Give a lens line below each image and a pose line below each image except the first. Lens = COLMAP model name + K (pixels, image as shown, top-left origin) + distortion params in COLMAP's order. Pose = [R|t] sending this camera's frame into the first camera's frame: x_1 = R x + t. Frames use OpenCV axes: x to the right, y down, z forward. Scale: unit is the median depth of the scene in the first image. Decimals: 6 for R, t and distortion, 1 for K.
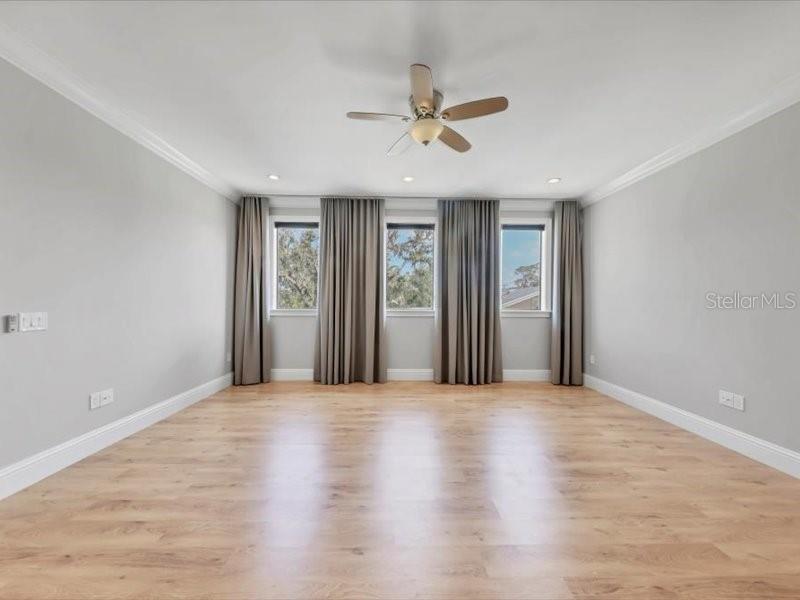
lens RADIAL K [[307.4, 0, 398.5], [0, 307.4, 304.5], [0, 0, 1]] dist [0.012446, -0.001034]
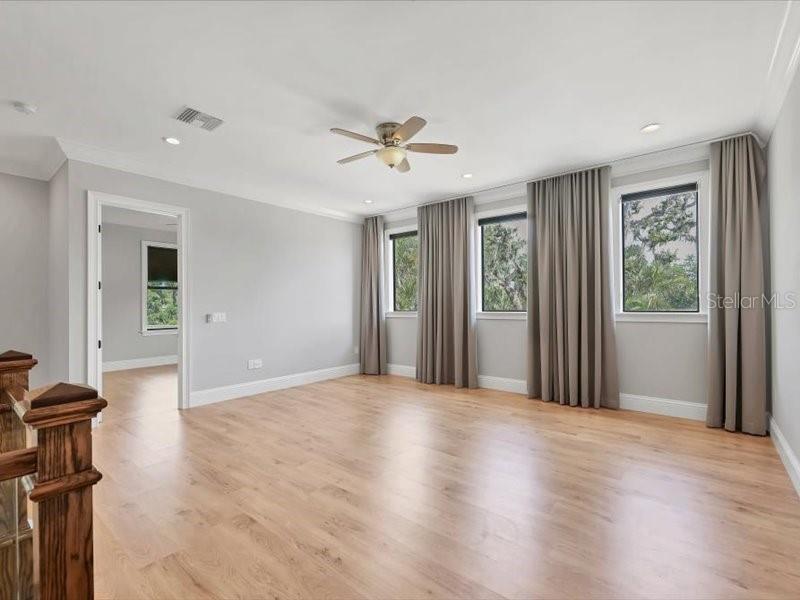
lens RADIAL K [[367.4, 0, 403.3], [0, 367.4, 302.9], [0, 0, 1]] dist [0.000861, 0.000693]
pose [[0.761520, -0.018415, -0.647880, 0.524395], [0.011592, 0.999823, -0.014793, 0.004308], [0.648038, 0.003755, 0.761599, -0.002734]]
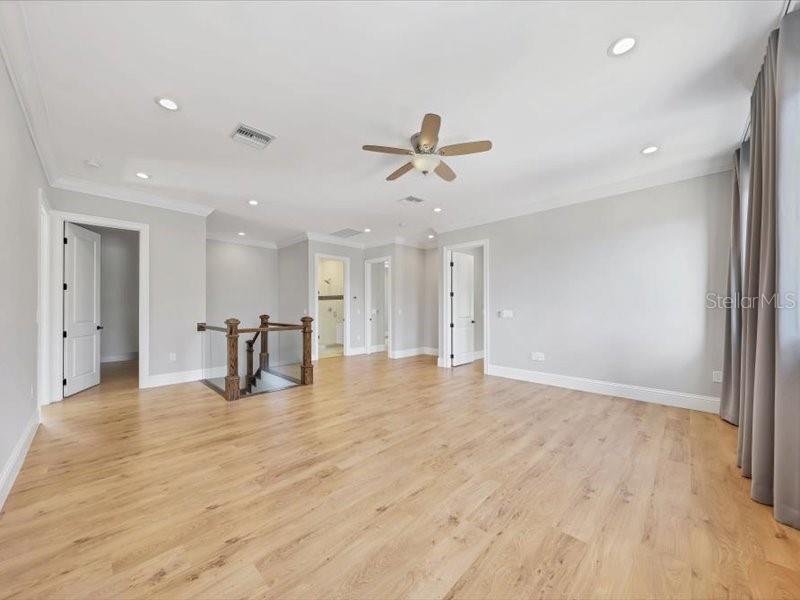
lens RADIAL K [[296.8, 0, 398.8], [0, 296.8, 311.6], [0, 0, 1]] dist [-0.003217, -0.000281]
pose [[-0.714833, -0.002375, -0.699291, 0.511797], [-0.010783, 0.999913, 0.007626, 0.011066], [0.699212, 0.012992, -0.714796, 0.923276]]
